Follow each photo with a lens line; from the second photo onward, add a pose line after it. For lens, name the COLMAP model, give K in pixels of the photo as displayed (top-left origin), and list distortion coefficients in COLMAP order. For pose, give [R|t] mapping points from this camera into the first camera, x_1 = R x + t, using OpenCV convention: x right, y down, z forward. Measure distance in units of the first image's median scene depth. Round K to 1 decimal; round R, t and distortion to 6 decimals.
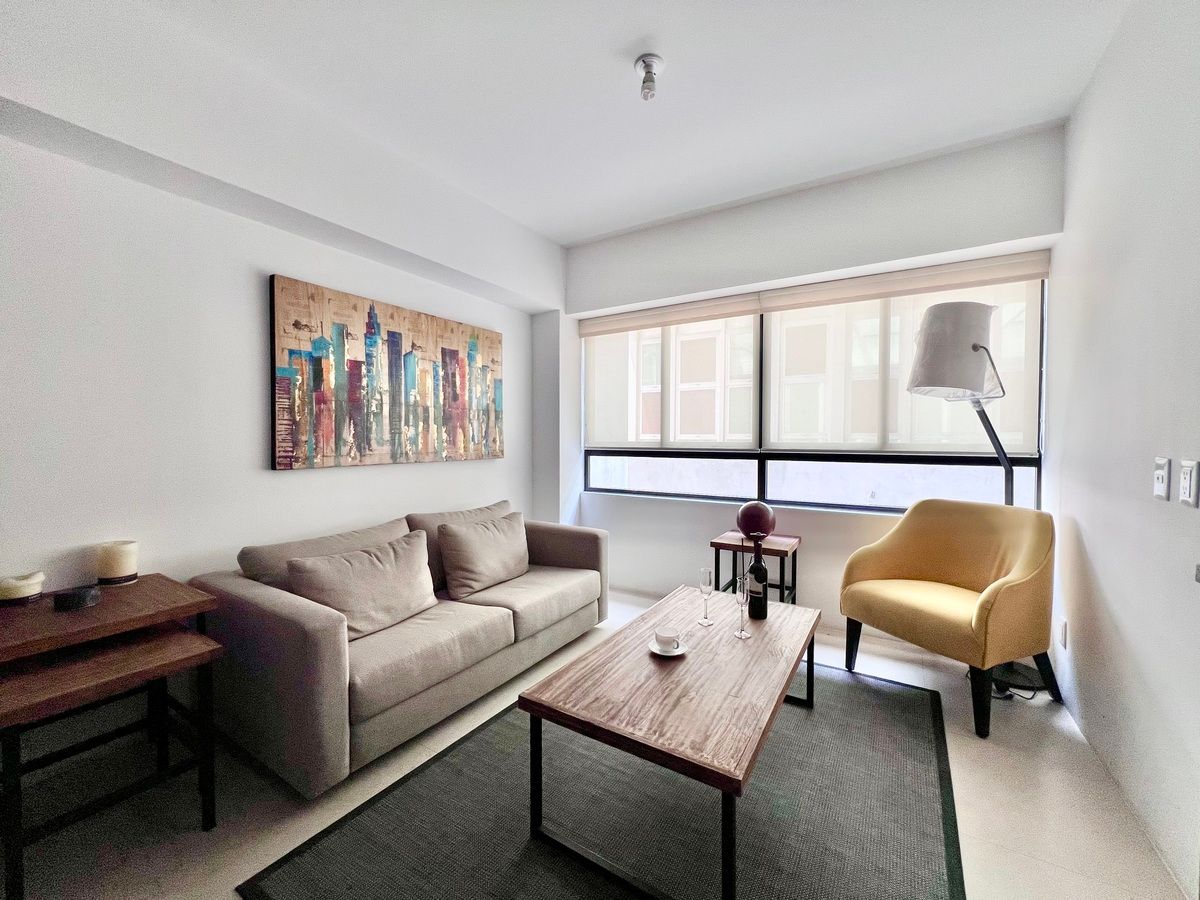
lens RADIAL K [[482.4, 0, 599.1], [0, 482.4, 447.9], [0, 0, 1]] dist [-0.003713, 0.000139]
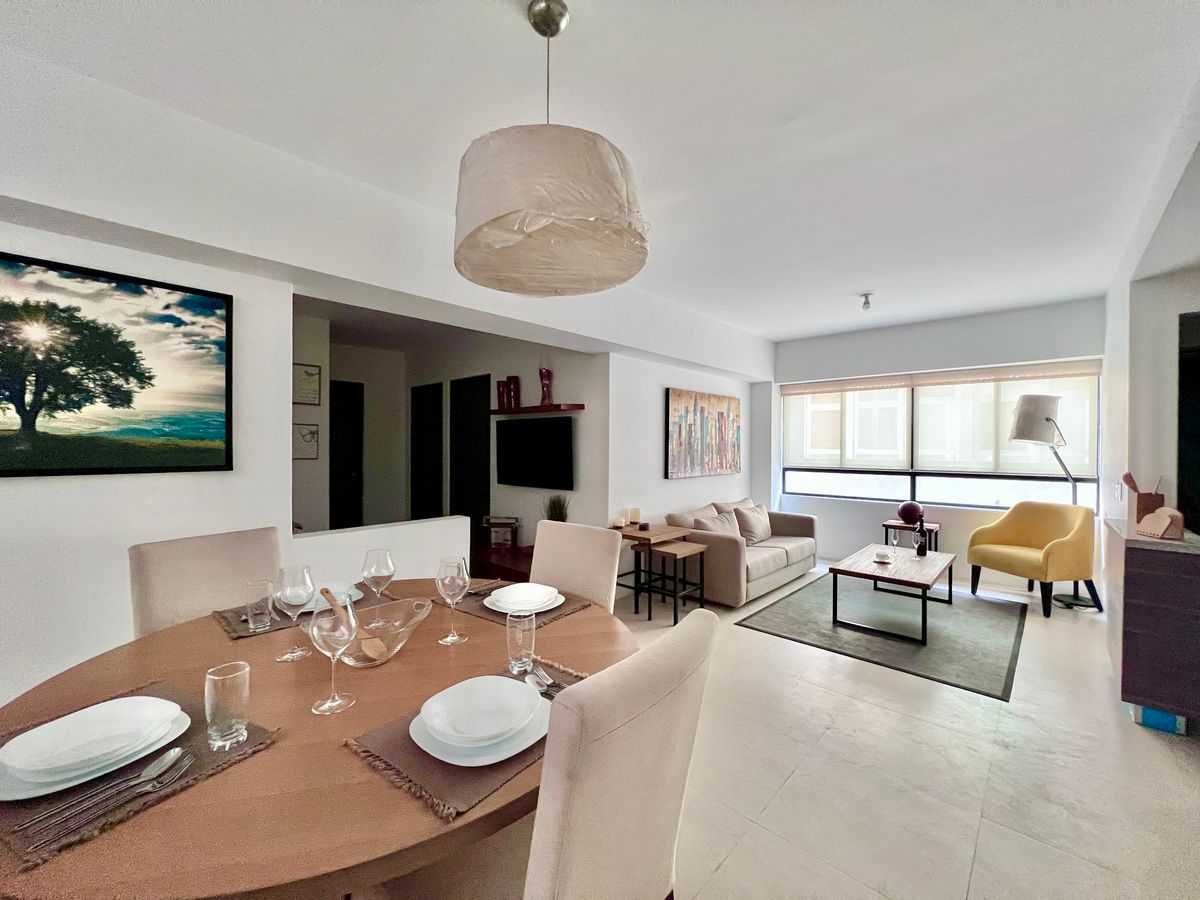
lens RADIAL K [[482.4, 0, 598.8], [0, 482.4, 447.7], [0, 0, 1]] dist [-0.003713, 0.000139]
pose [[0.981139, 0.002930, -0.193281, -0.466356], [-0.006014, 0.999864, -0.015372, -0.048204], [0.193209, 0.016244, 0.981023, -0.957416]]
